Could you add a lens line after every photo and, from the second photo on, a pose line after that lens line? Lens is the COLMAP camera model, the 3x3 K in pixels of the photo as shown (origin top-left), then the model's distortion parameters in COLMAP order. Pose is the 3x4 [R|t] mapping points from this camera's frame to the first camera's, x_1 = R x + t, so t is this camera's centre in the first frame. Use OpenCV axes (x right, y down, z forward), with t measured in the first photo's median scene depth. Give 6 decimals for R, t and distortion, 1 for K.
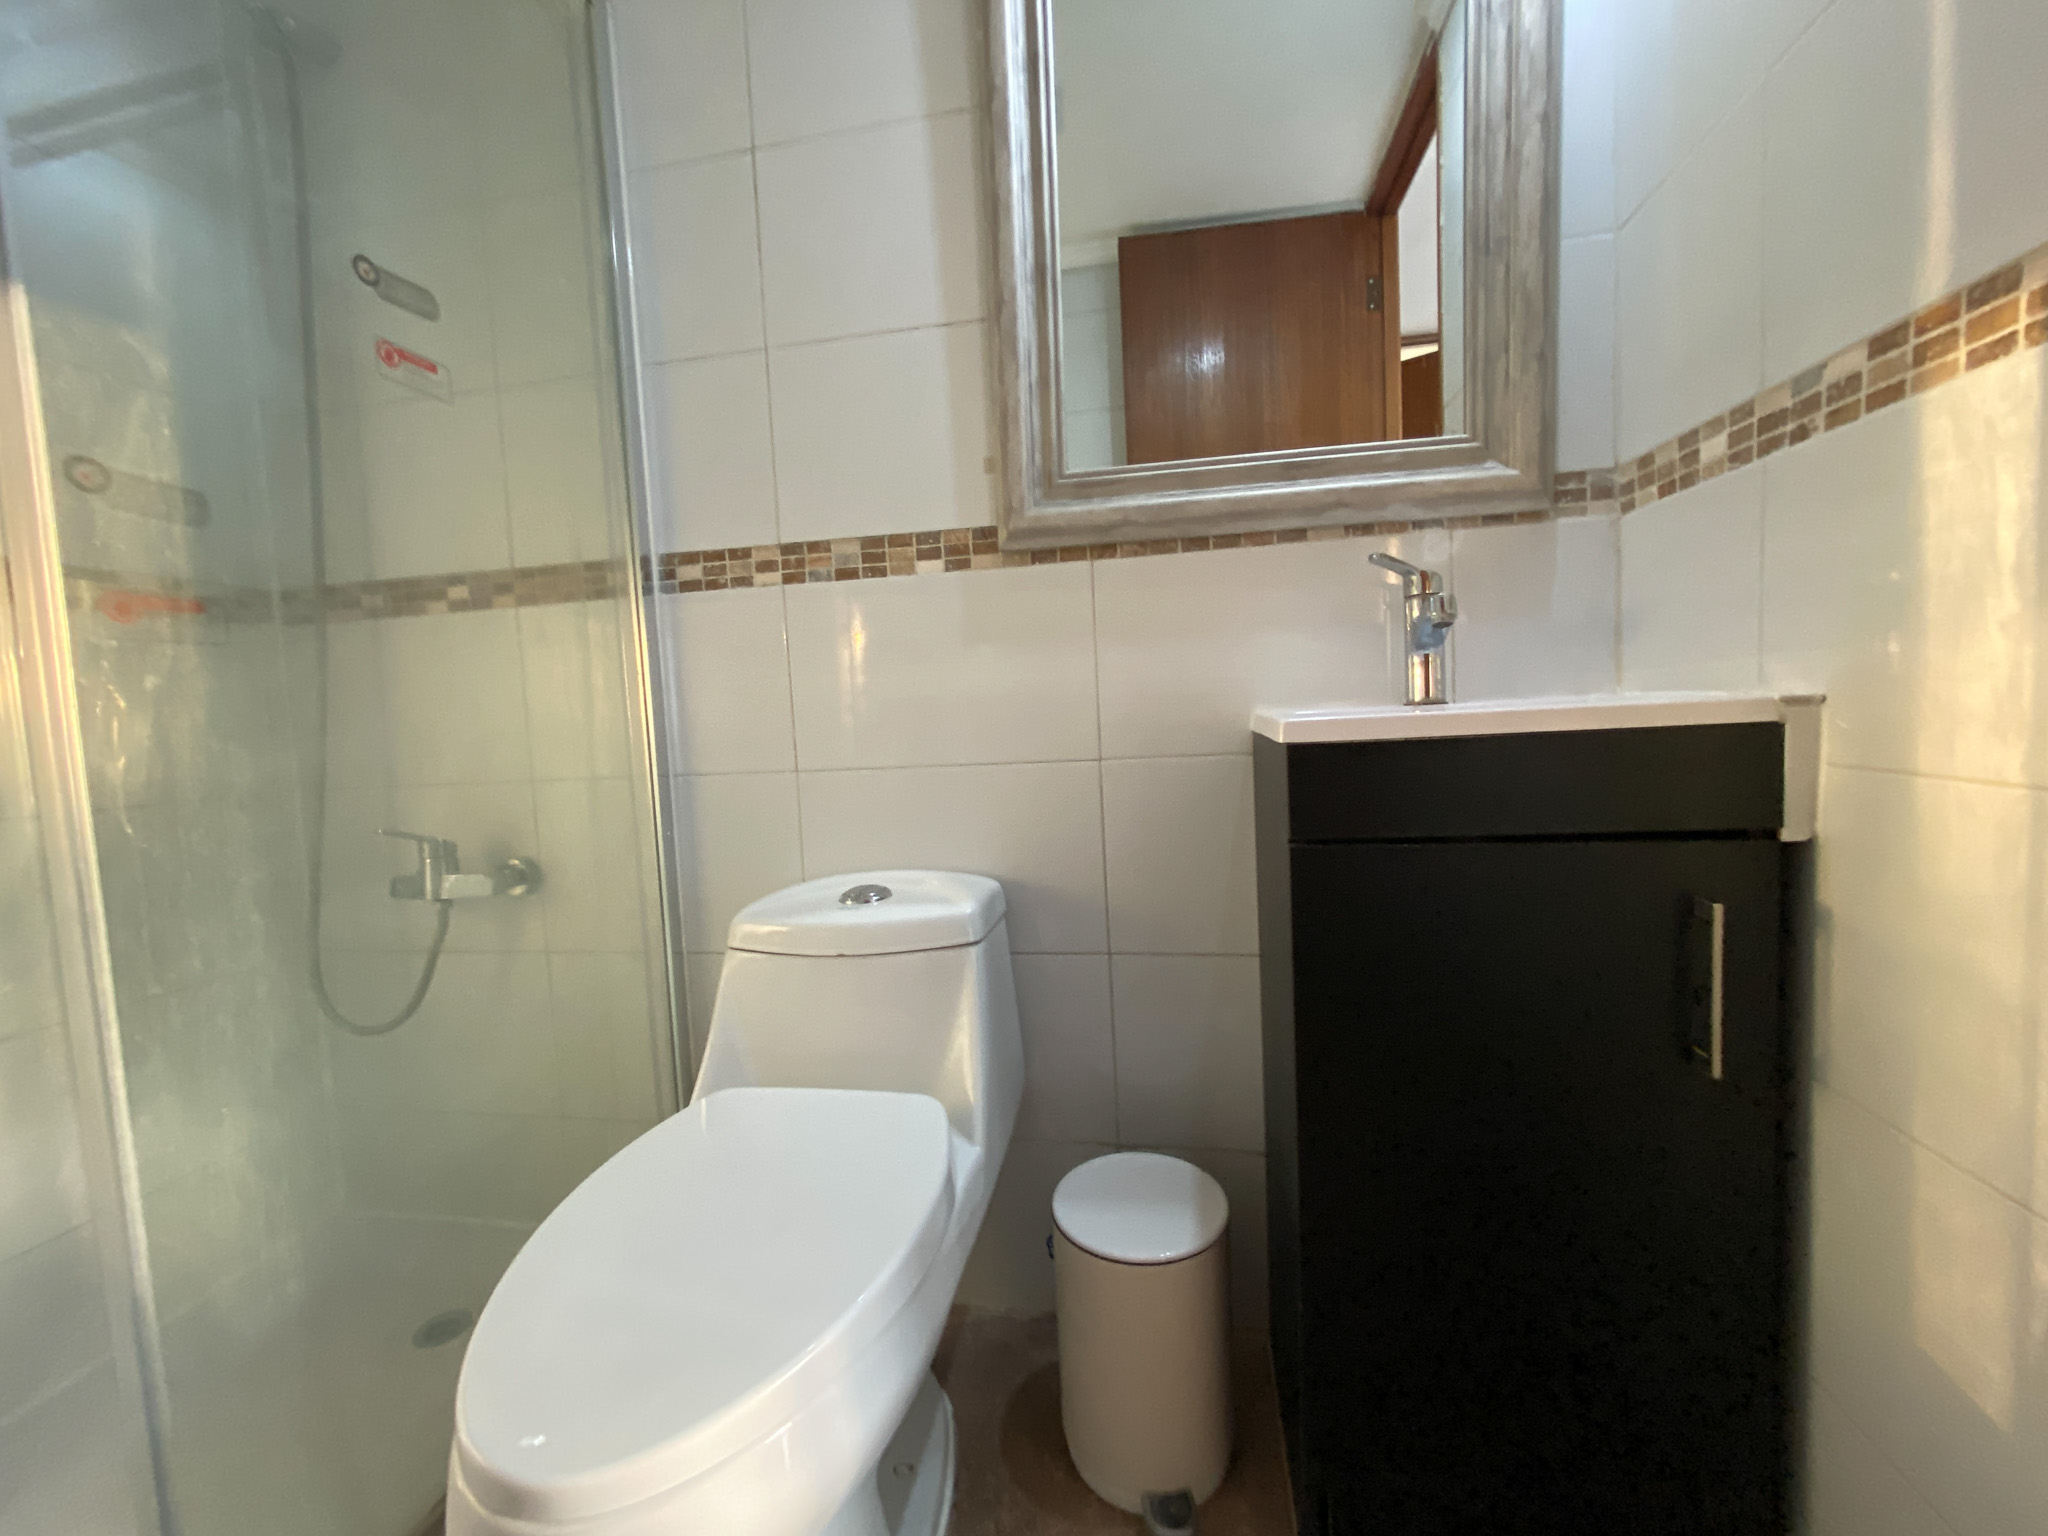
lens RADIAL K [[831.2, 0, 1024.8], [0, 831.2, 767.4], [0, 0, 1]] dist [0.011727, -0.004018]
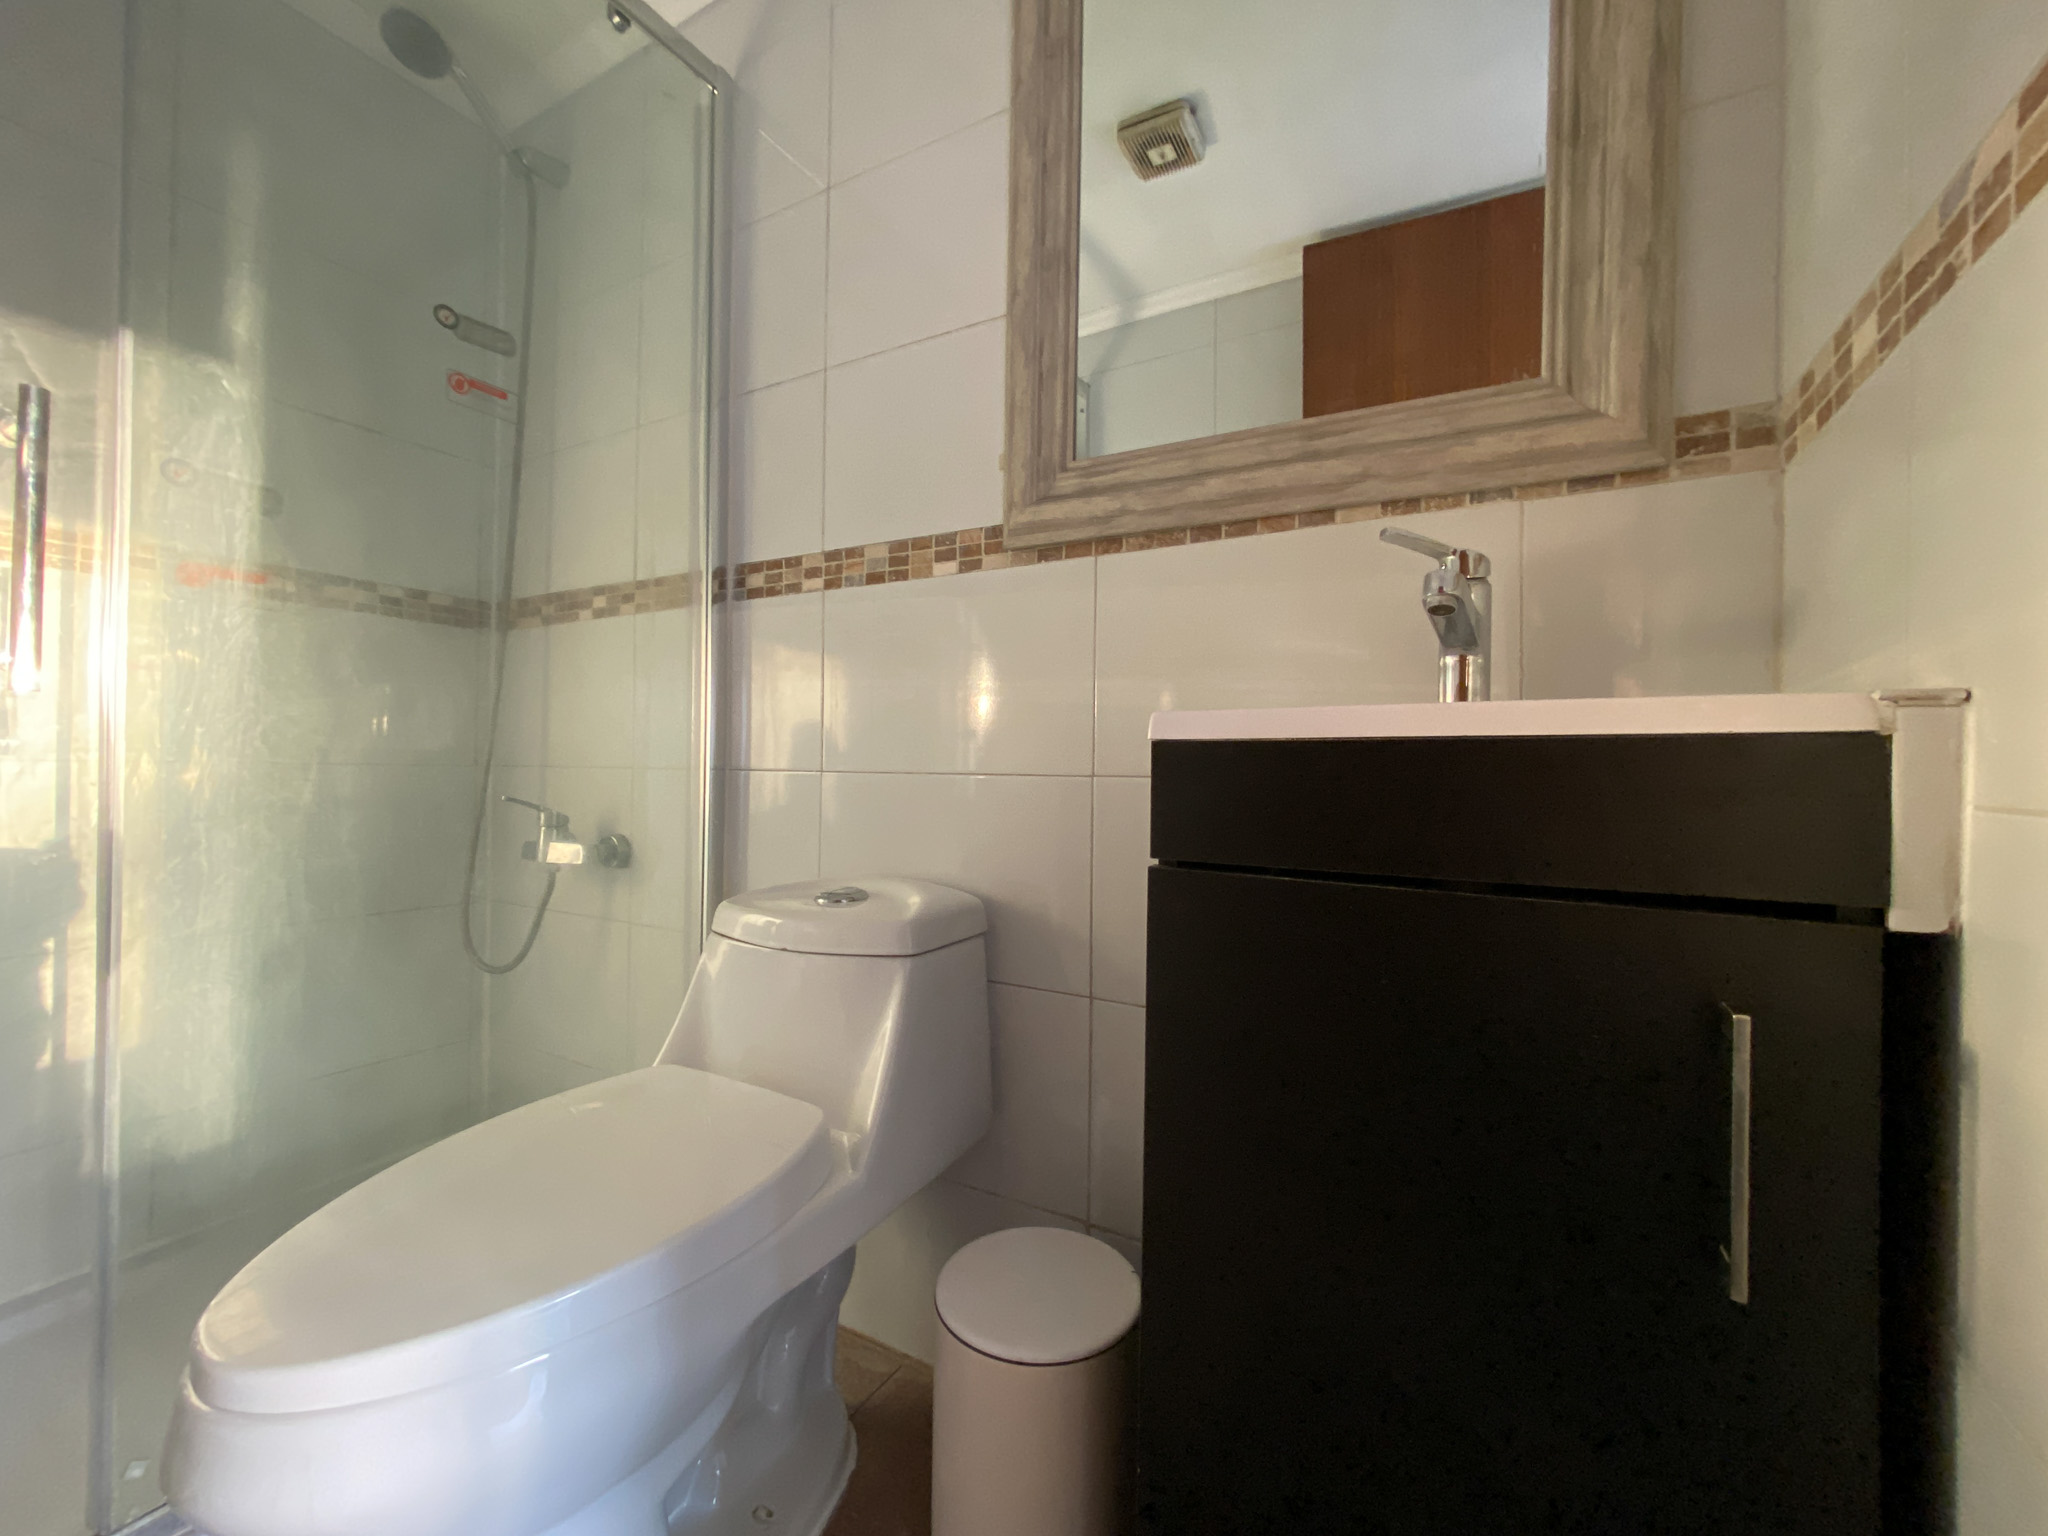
lens RADIAL K [[831.2, 0, 1020.2], [0, 831.2, 762.8], [0, 0, 1]] dist [0.011727, -0.004018]
pose [[0.941354, 0.060676, -0.331919, 0.316893], [-0.084414, 0.994767, -0.057562, 0.035274], [0.326689, 0.082205, 0.941550, 0.134237]]
